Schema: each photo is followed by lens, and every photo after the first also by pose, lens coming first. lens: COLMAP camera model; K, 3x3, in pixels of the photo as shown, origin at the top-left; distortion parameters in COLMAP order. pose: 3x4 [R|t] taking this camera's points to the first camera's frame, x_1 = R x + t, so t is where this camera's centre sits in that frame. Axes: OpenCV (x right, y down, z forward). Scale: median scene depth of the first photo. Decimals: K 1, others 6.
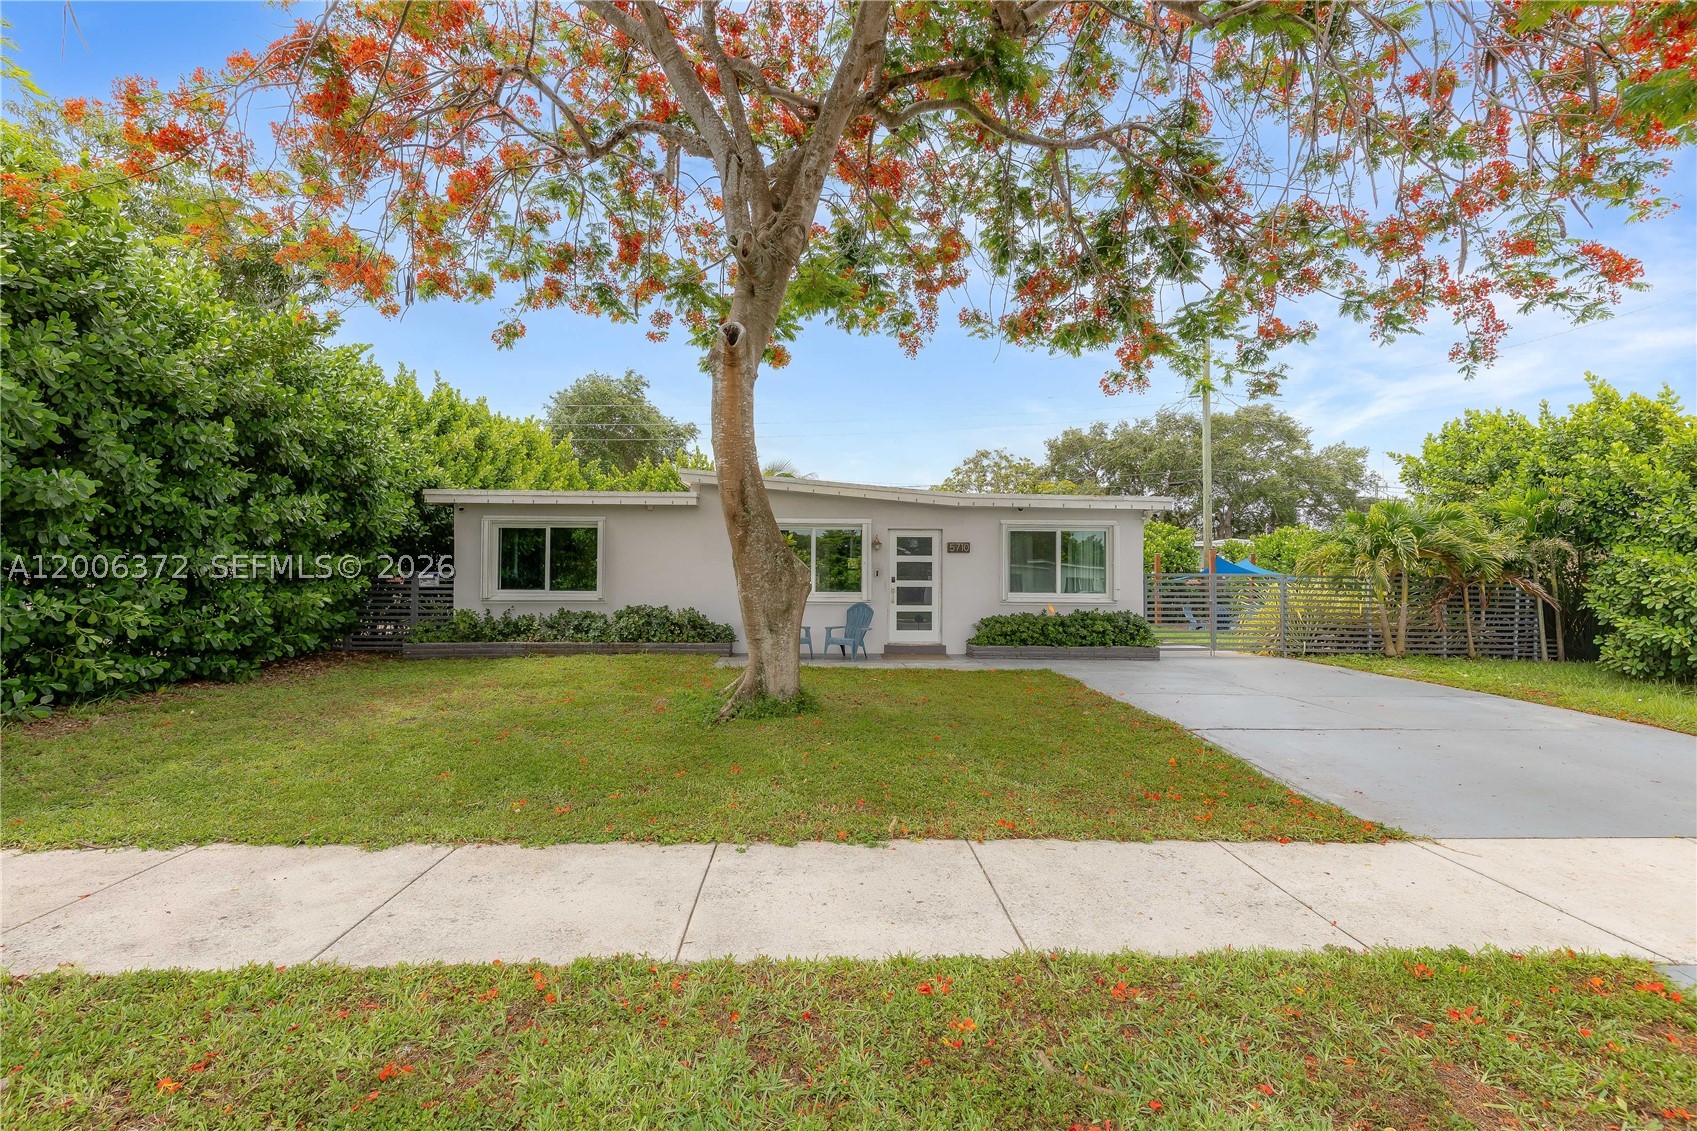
lens RADIAL K [[771.9, 0, 838.6], [0, 771.9, 576.1], [0, 0, 1]] dist [0.007722, -0.000663]
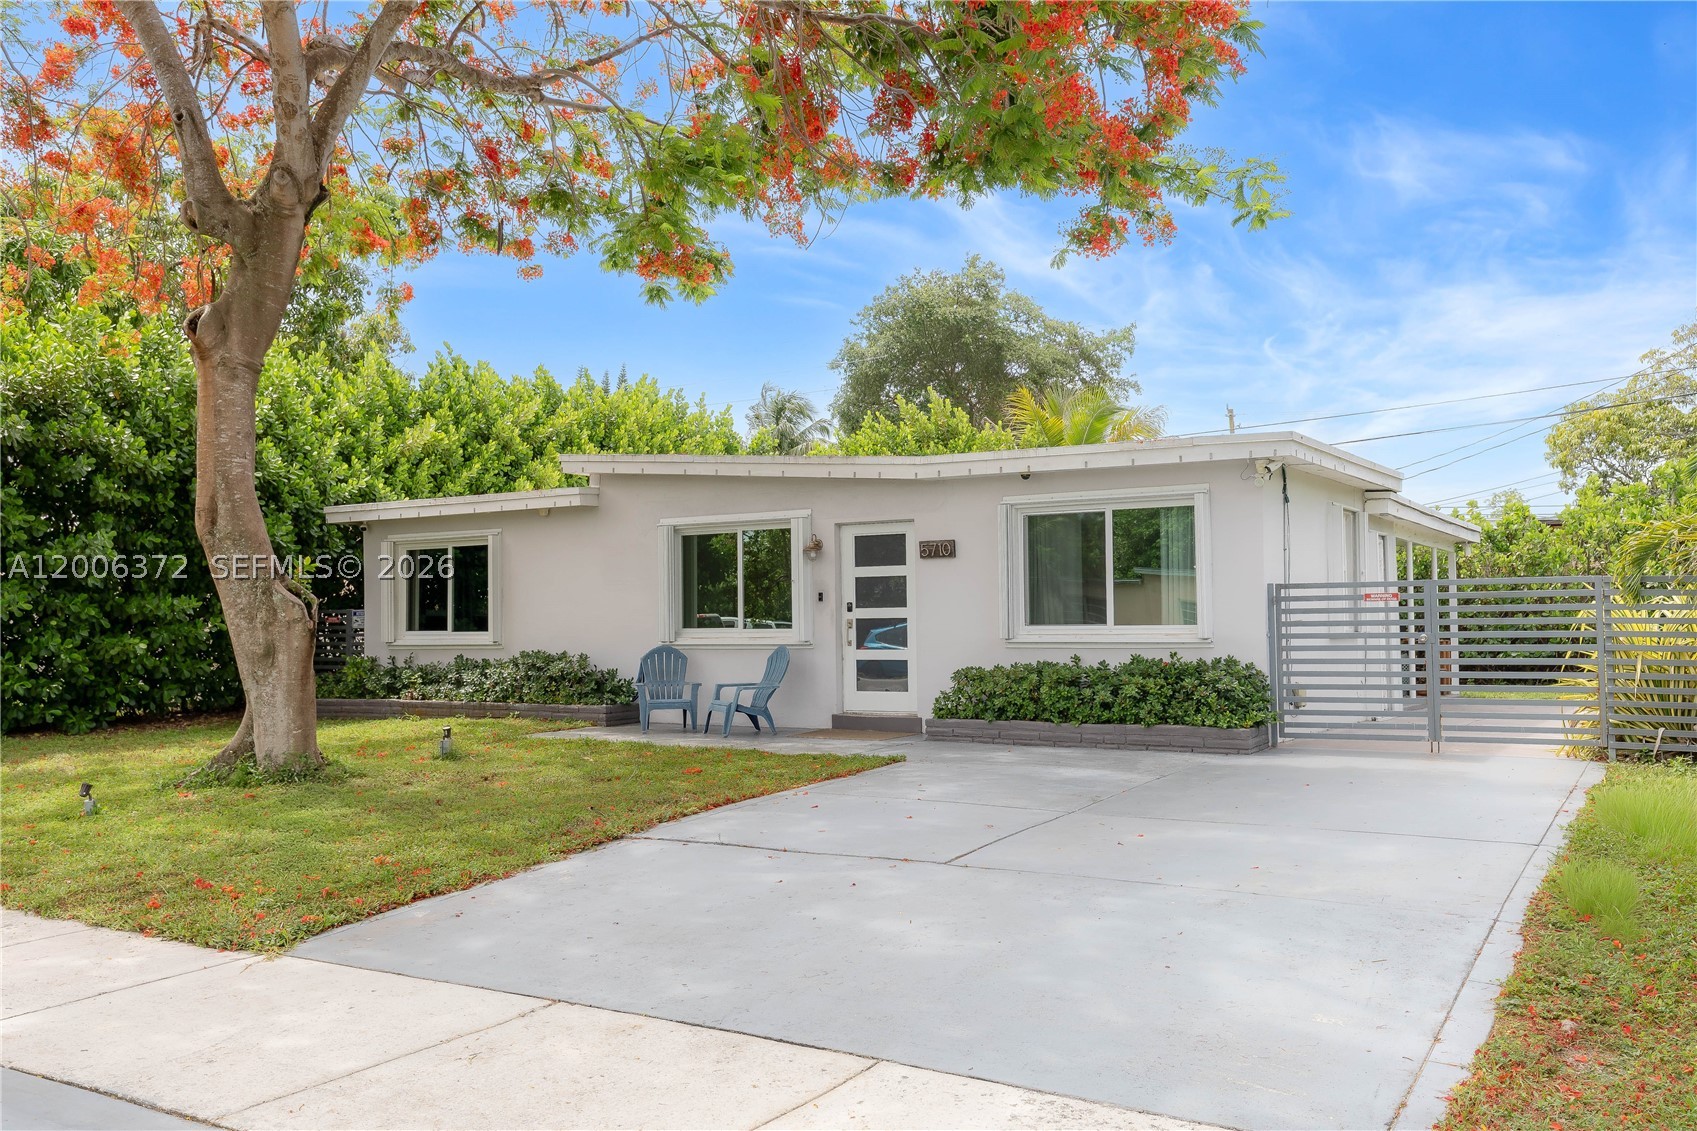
lens RADIAL K [[1452.6, 0, 849.9], [0, 1452.6, 573.7], [0, 0, 1]] dist [0.013352, -0.001023]
pose [[0.830062, -0.033332, -0.556674, 0.736667], [0.022518, 0.999401, -0.026265, 0.008936], [0.557217, 0.009267, 0.830315, 0.054973]]
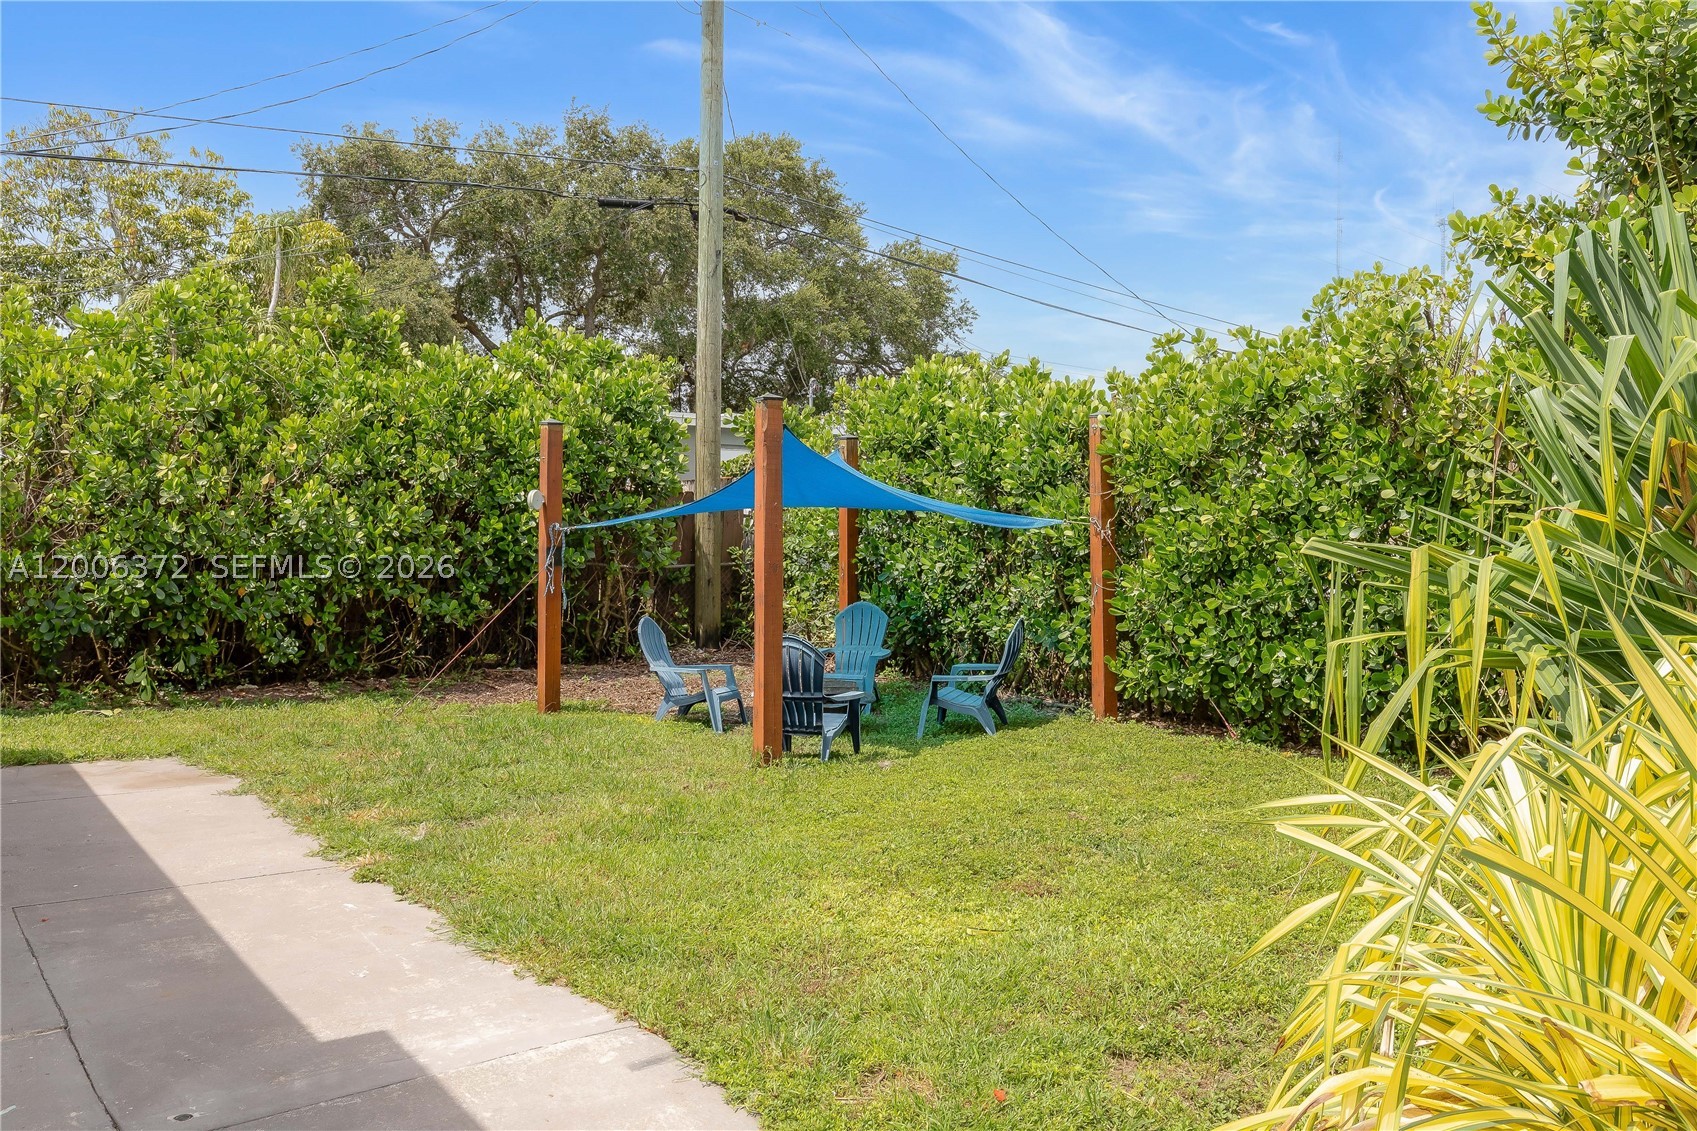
lens RADIAL K [[1322.6, 0, 881.2], [0, 1322.6, 479.7], [0, 0, 1]] dist [-0.009603, -0.007128]
pose [[0.813265, 0.021371, 0.581501, 0.453022], [-0.016038, 0.999769, -0.014314, -0.009541], [-0.581673, 0.002315, 0.813420, 1.062777]]
